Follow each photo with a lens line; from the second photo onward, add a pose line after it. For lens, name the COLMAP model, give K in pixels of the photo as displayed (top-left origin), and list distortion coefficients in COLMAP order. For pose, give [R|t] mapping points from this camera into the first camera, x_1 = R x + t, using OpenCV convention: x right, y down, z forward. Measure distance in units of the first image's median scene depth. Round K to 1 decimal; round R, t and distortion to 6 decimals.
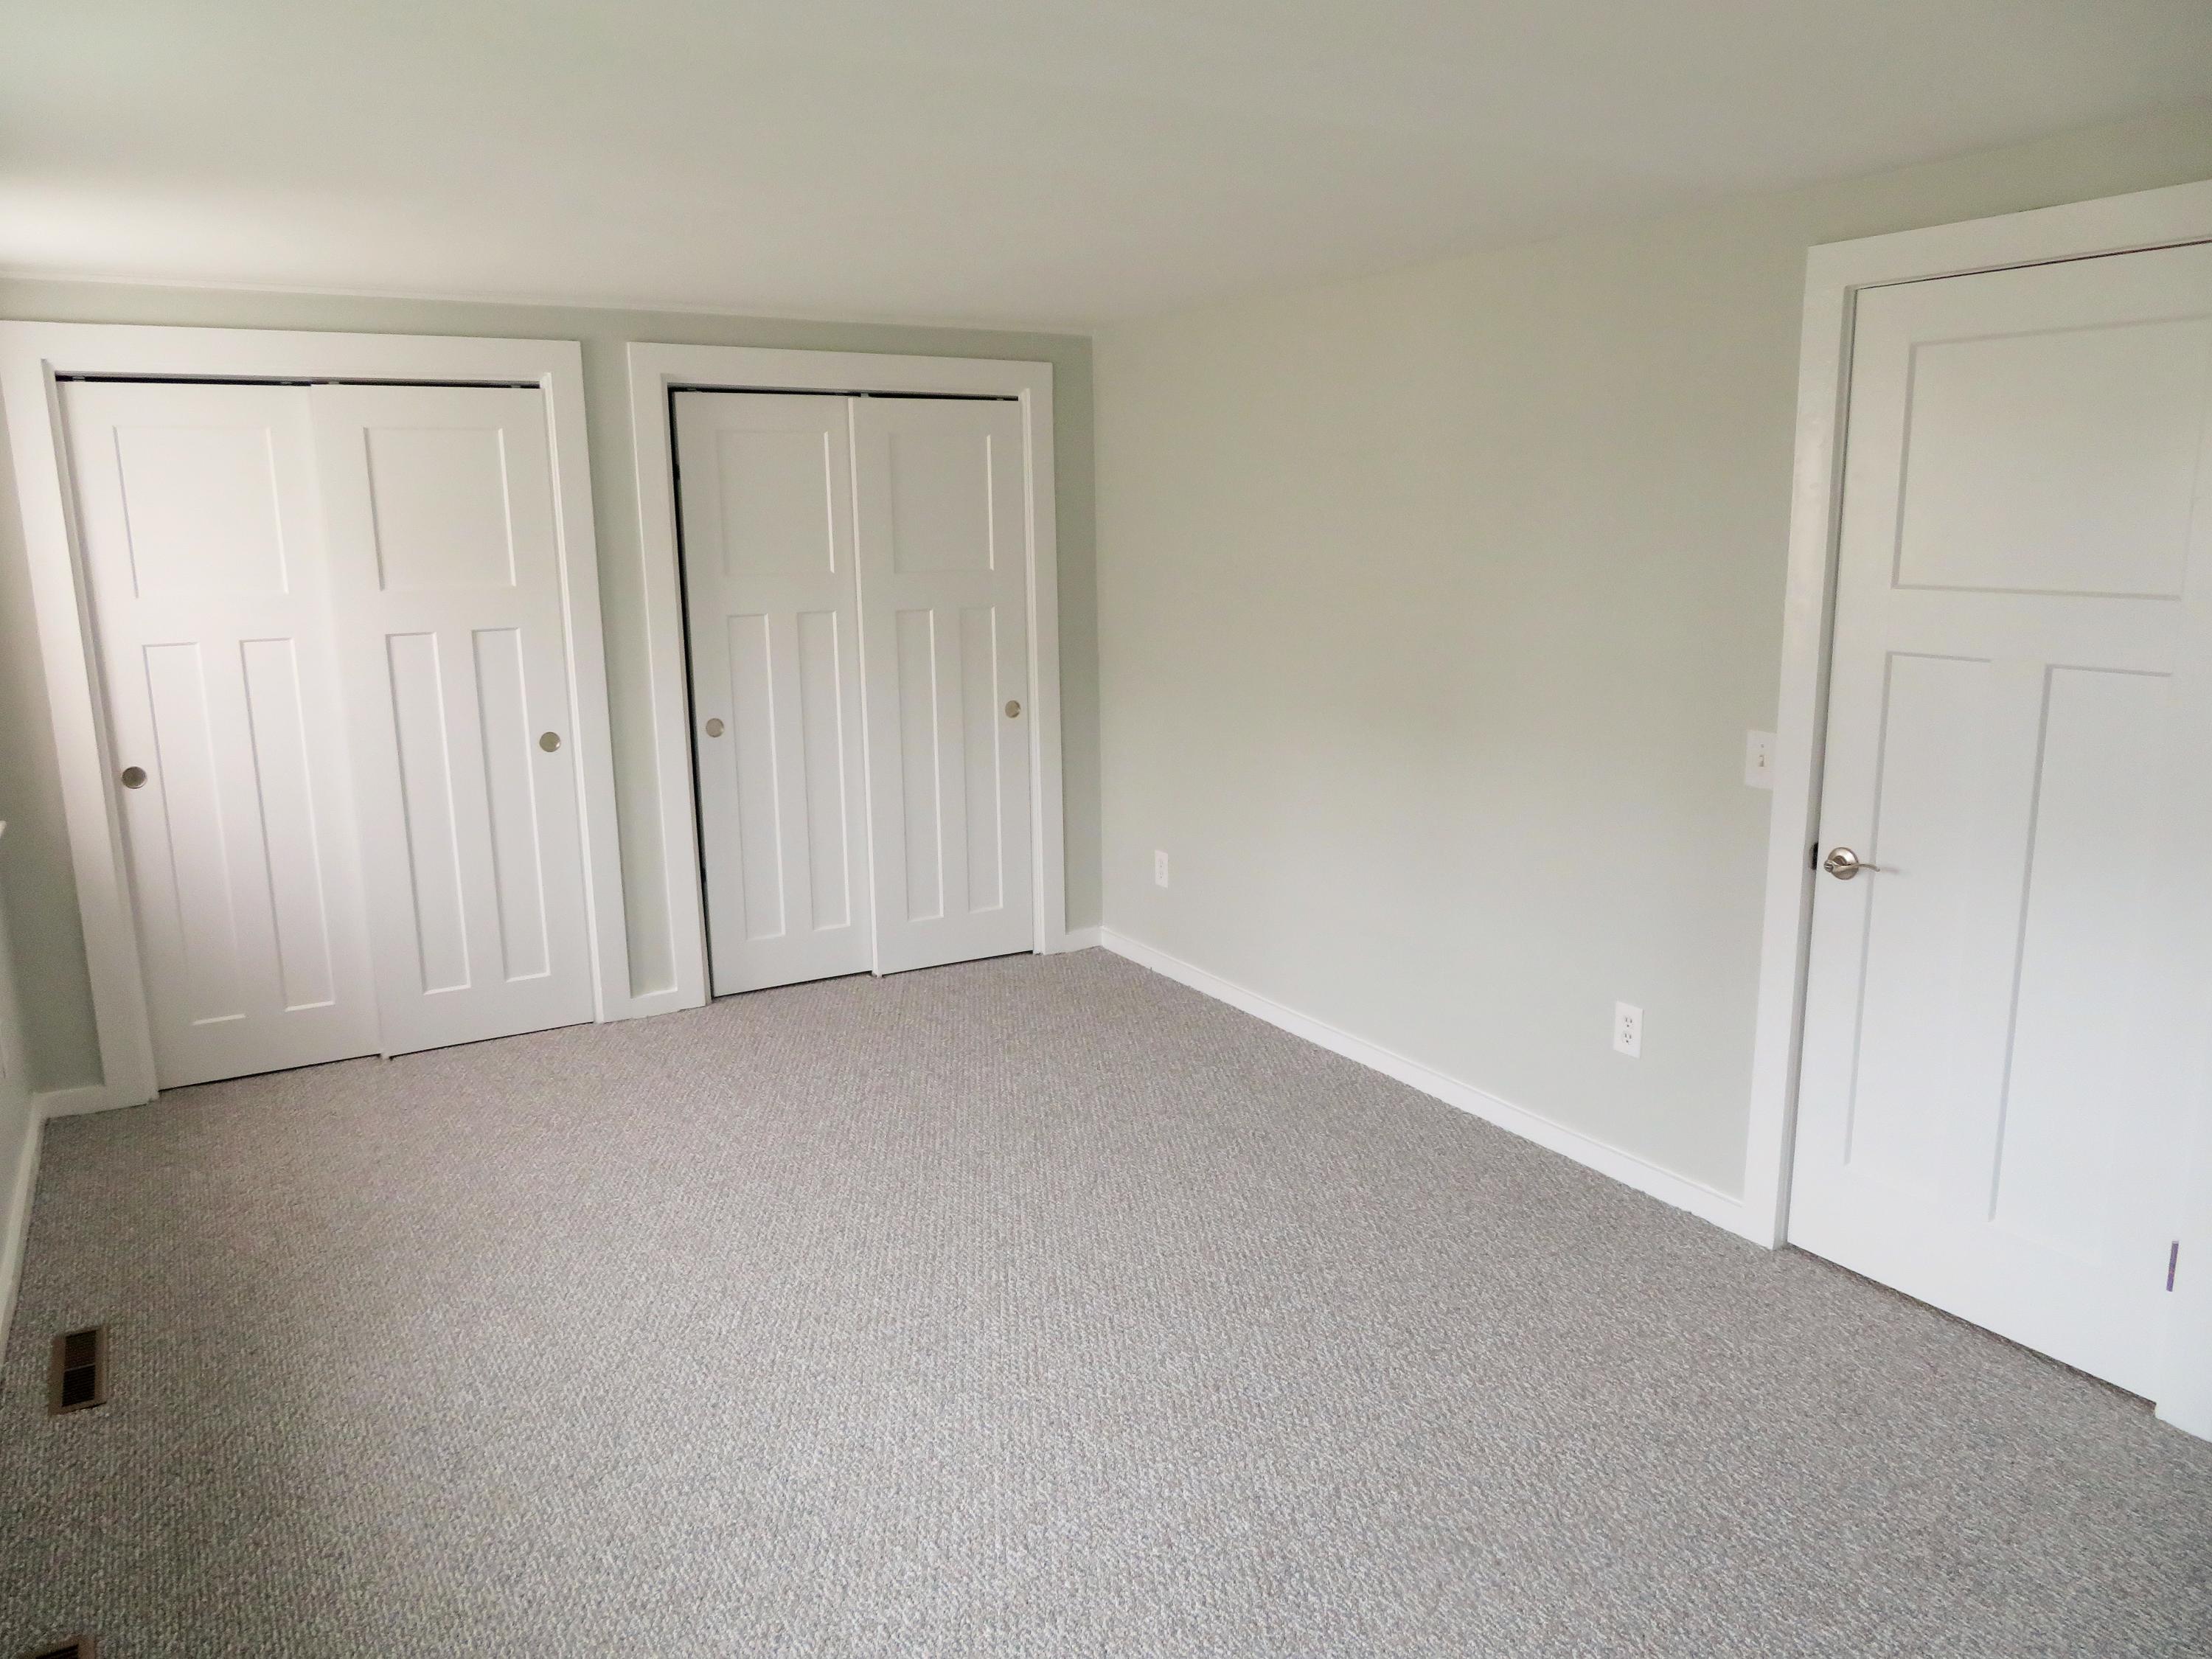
lens RADIAL K [[1595.2, 0, 1106.0], [0, 1595.2, 829.5], [0, 0, 1]] dist [-0.010285, -0.000990]
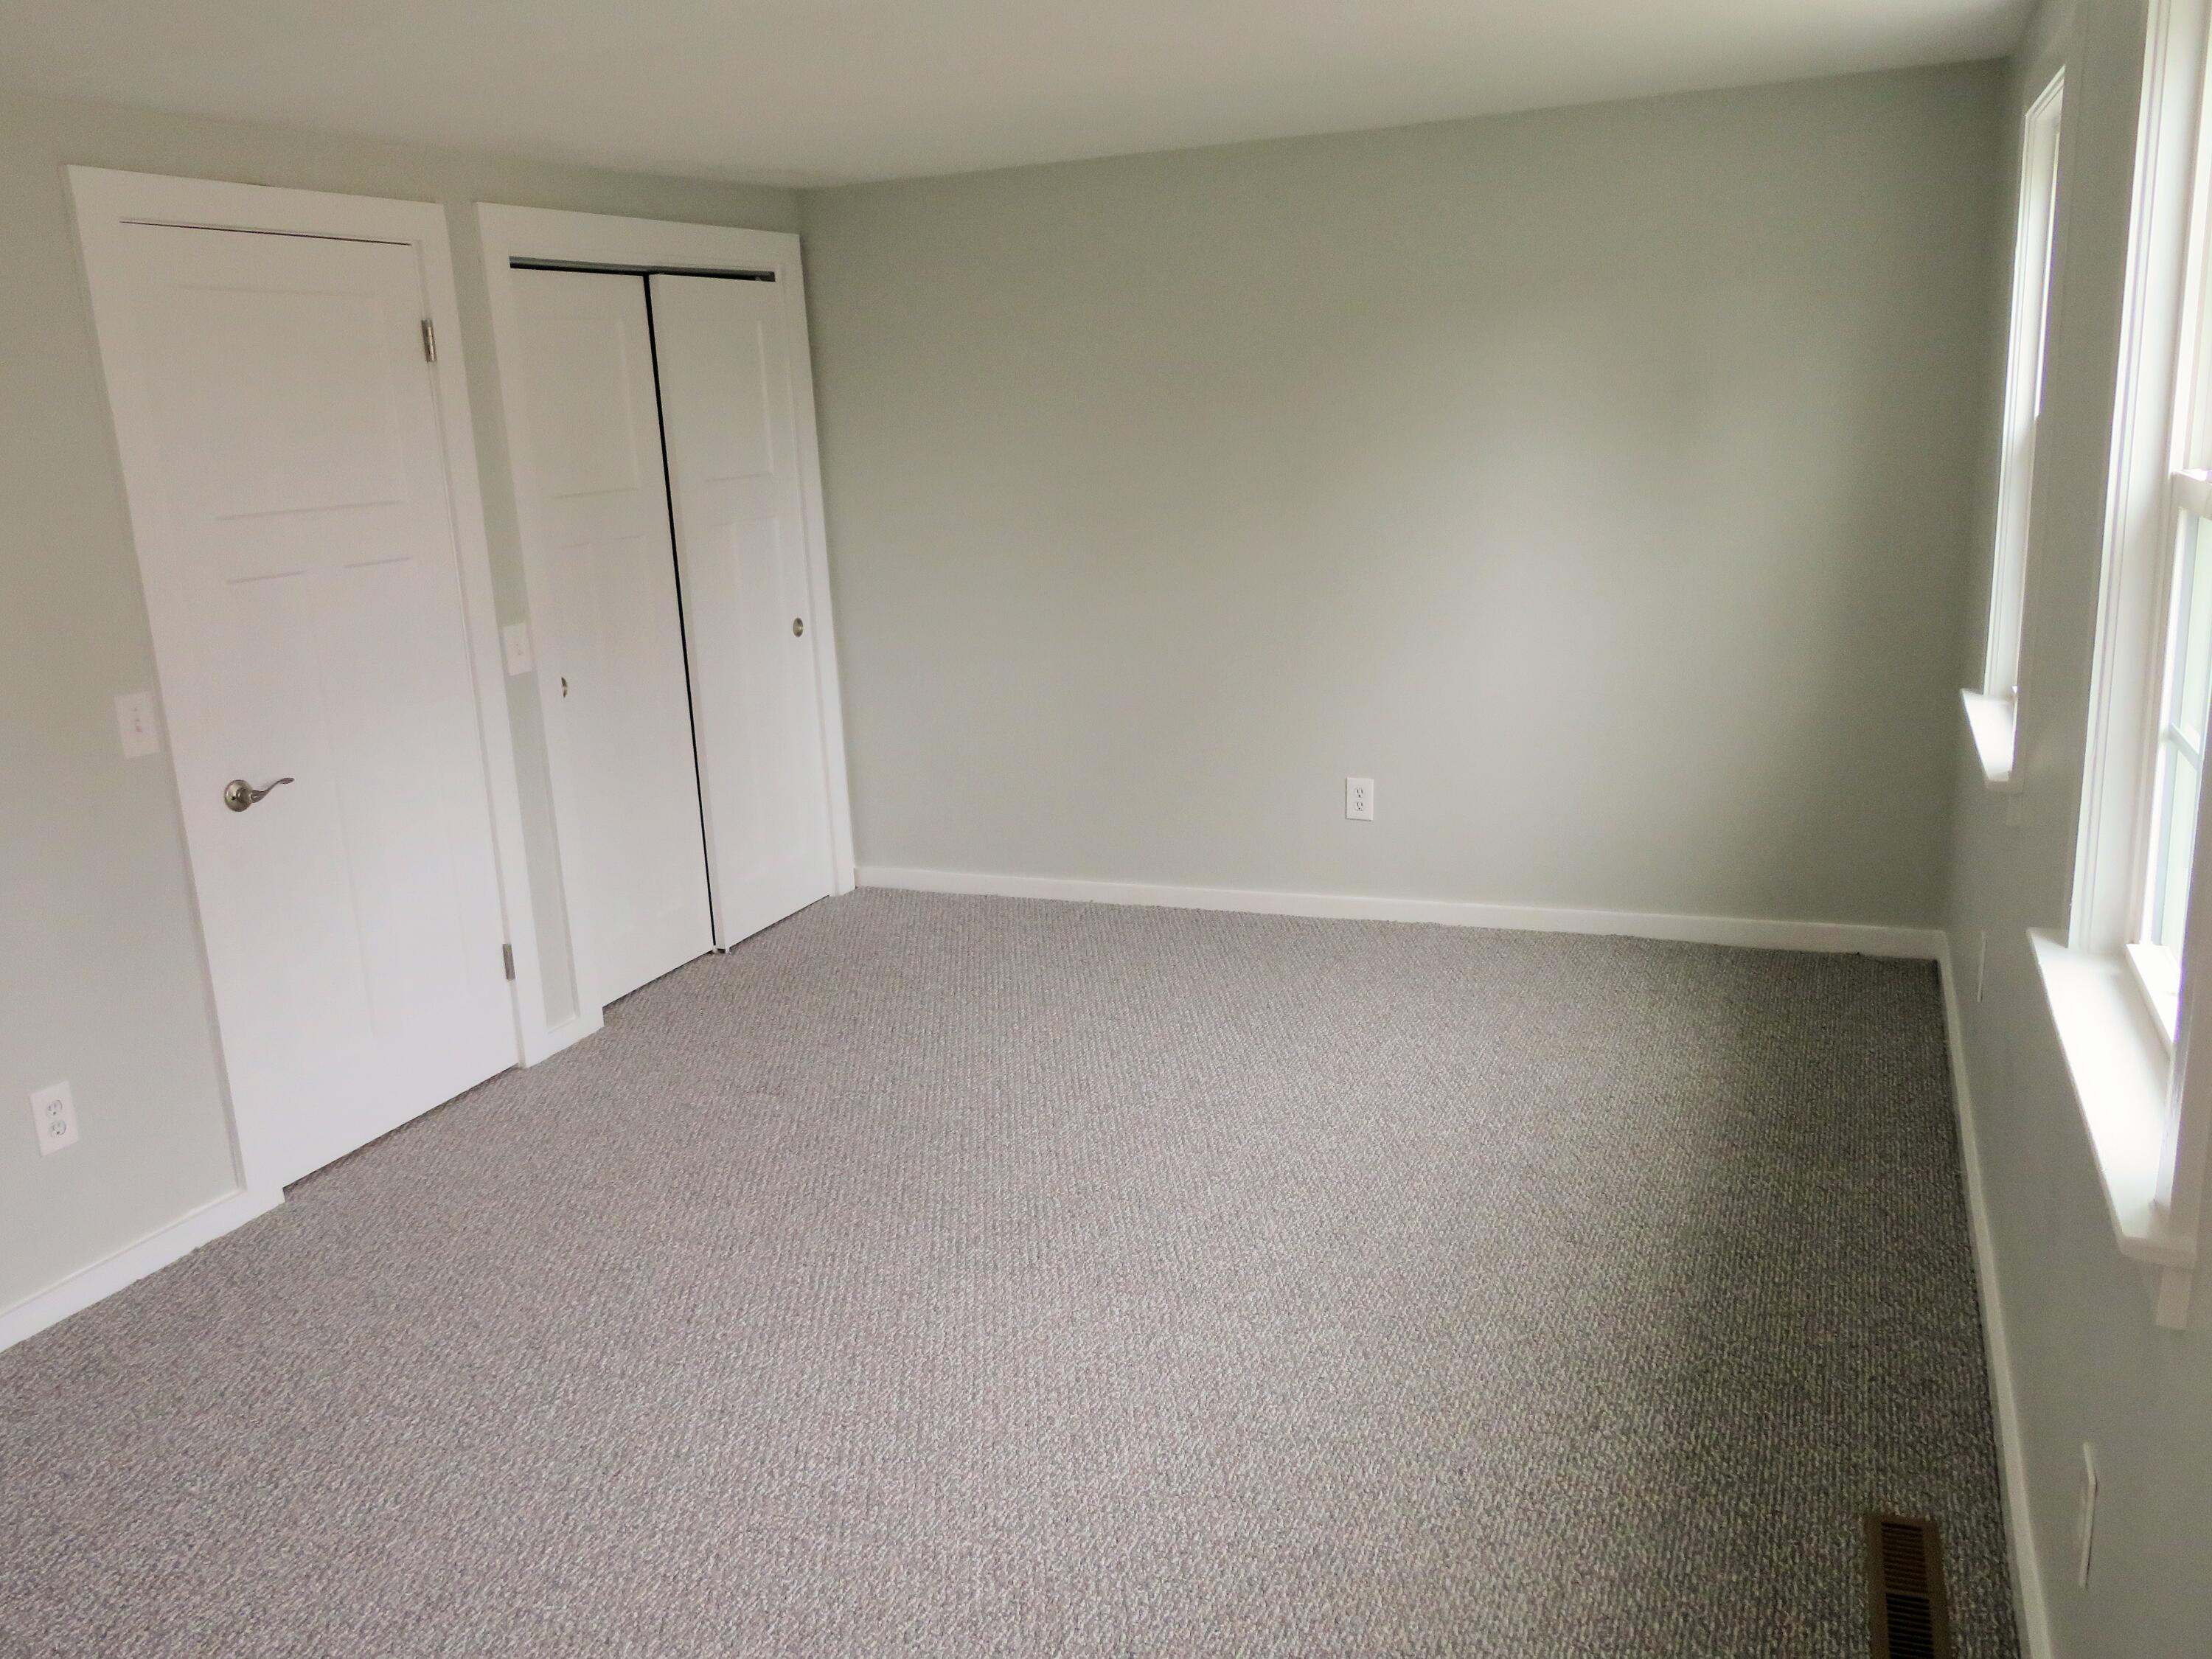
lens RADIAL K [[1783.3, 0, 1106.0], [0, 1783.3, 829.5], [0, 0, 1]] dist [-0.004459, -0.001986]
pose [[-0.600466, -0.150773, 0.785307, -0.730367], [0.213325, 0.916270, 0.339031, -0.215388], [-0.770671, 0.371102, -0.518026, 1.118347]]
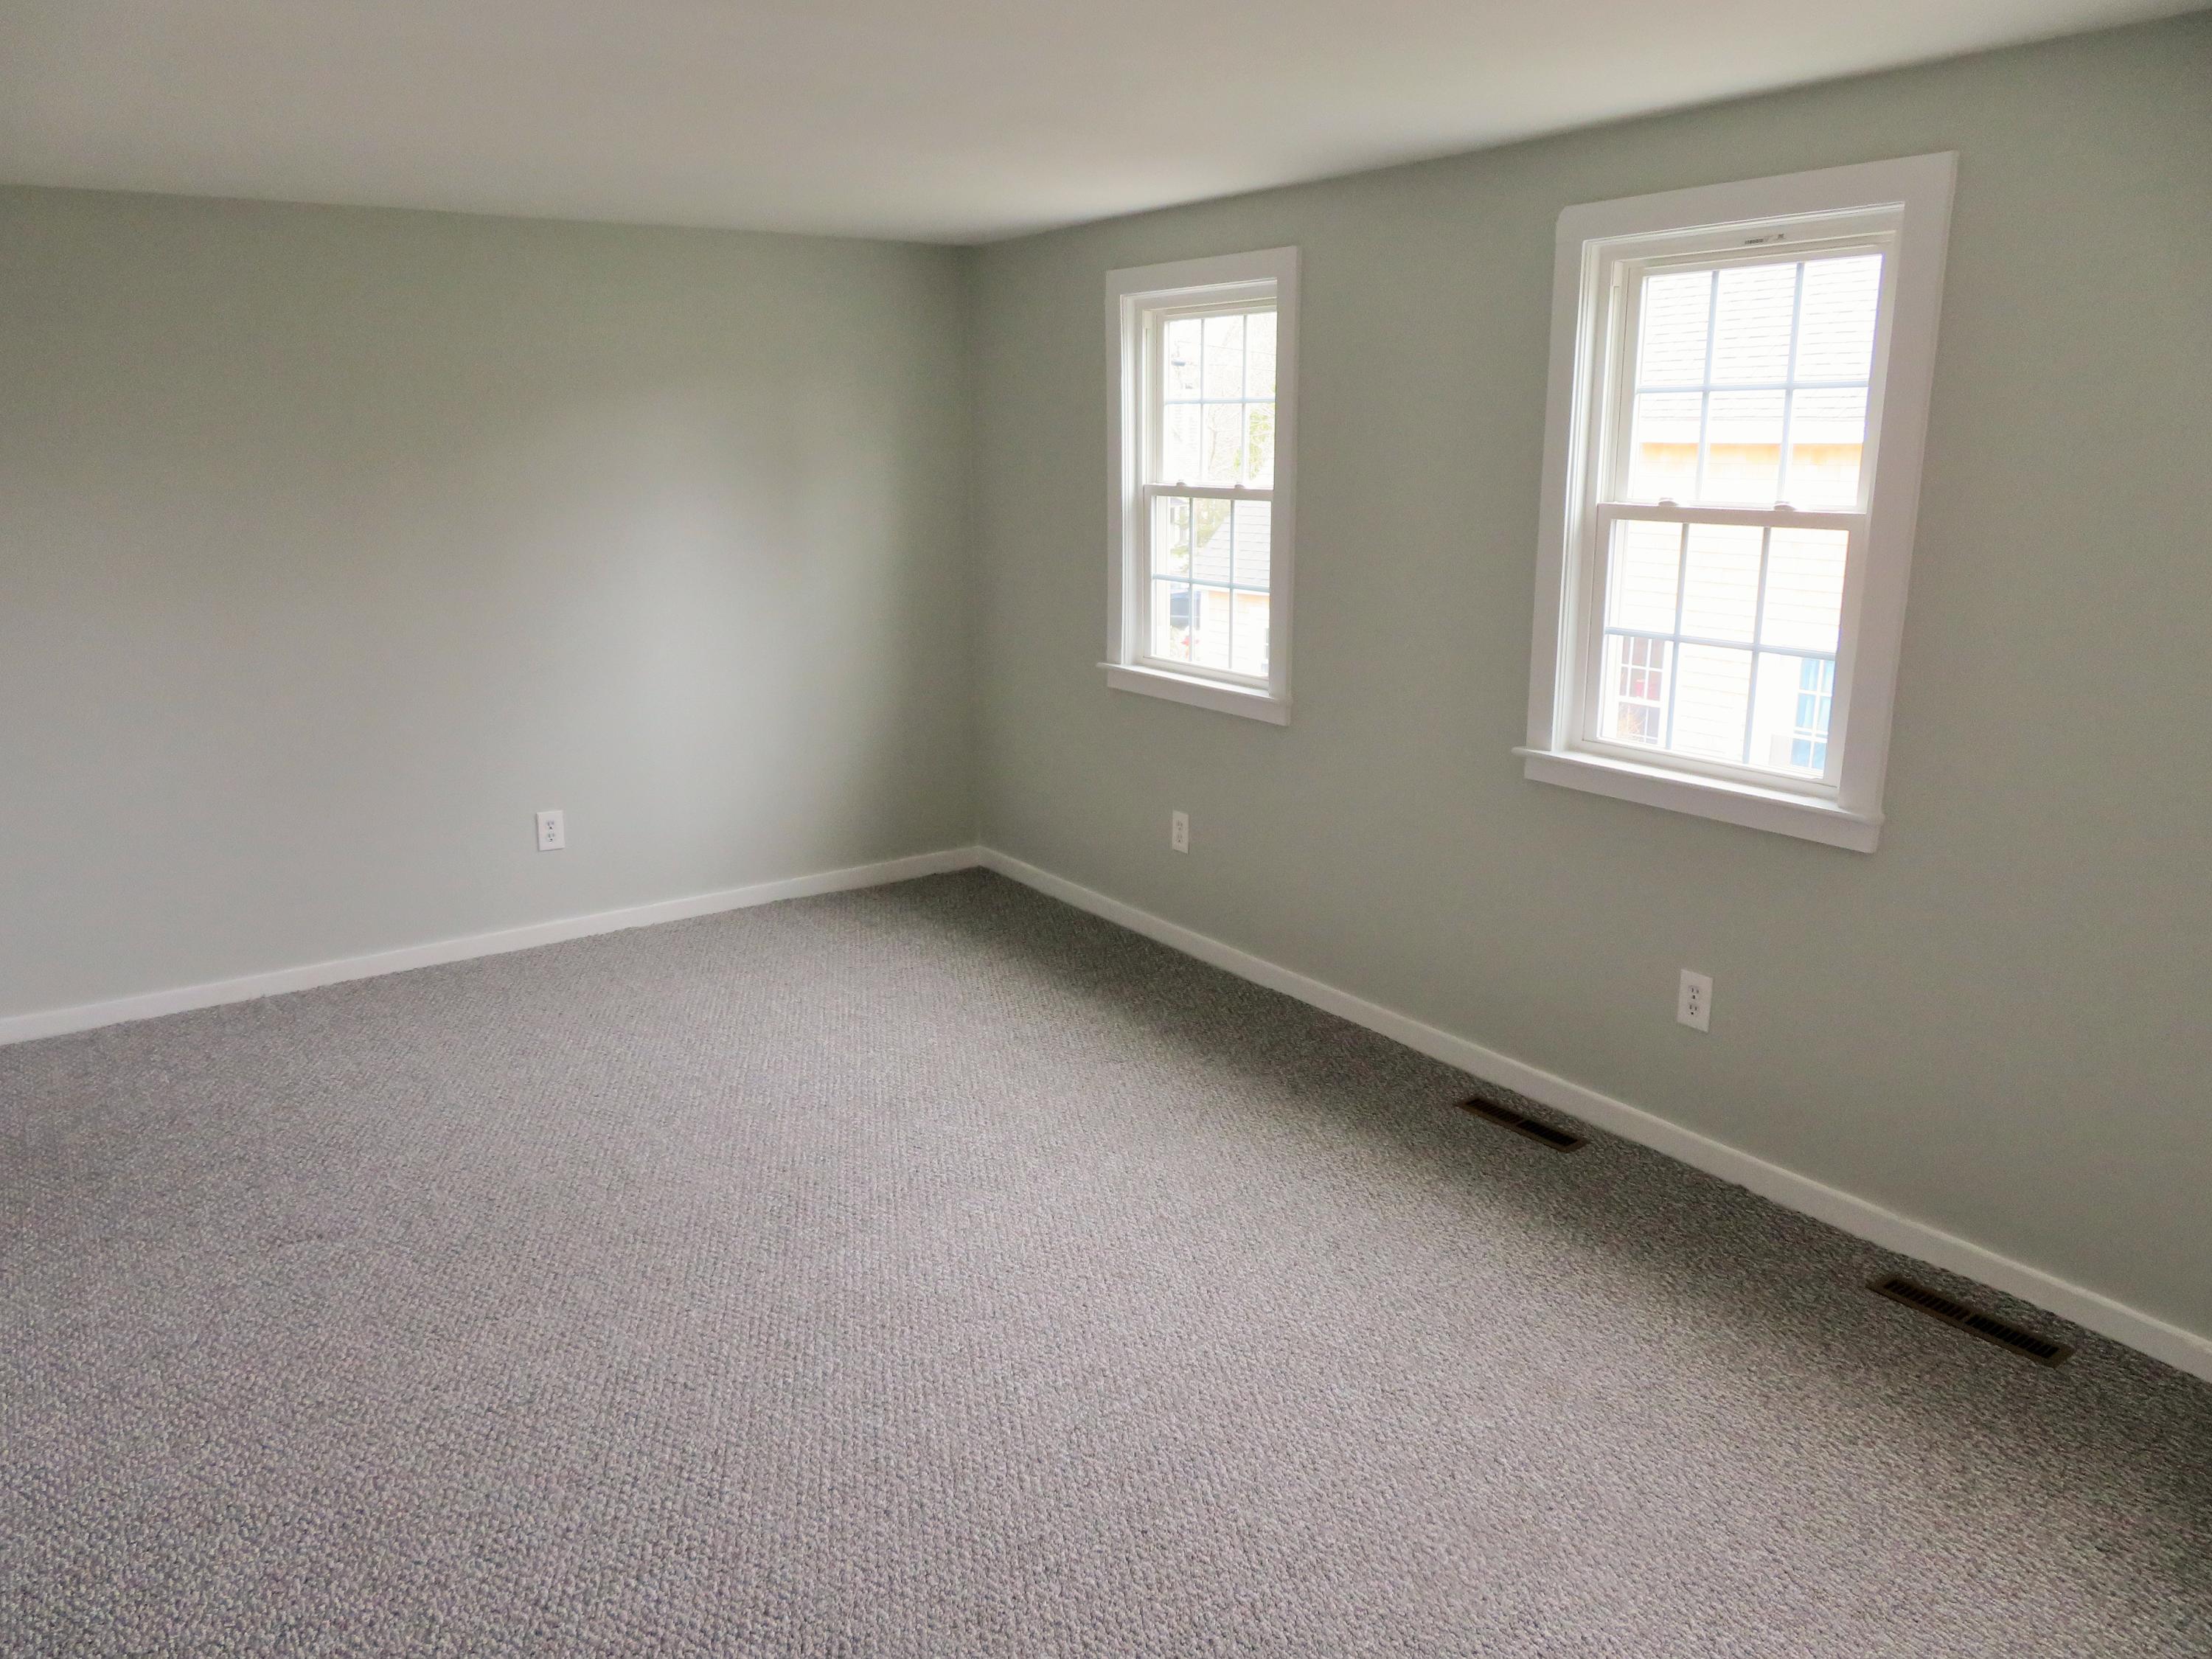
lens RADIAL K [[1595.2, 0, 1106.0], [0, 1595.2, 829.5], [0, 0, 1]] dist [-0.010285, -0.000990]
pose [[-0.996300, 0.037370, -0.077389, -0.067417], [0.000536, 0.903191, 0.429238, -0.308024], [0.085938, 0.427609, -0.899870, 1.515699]]
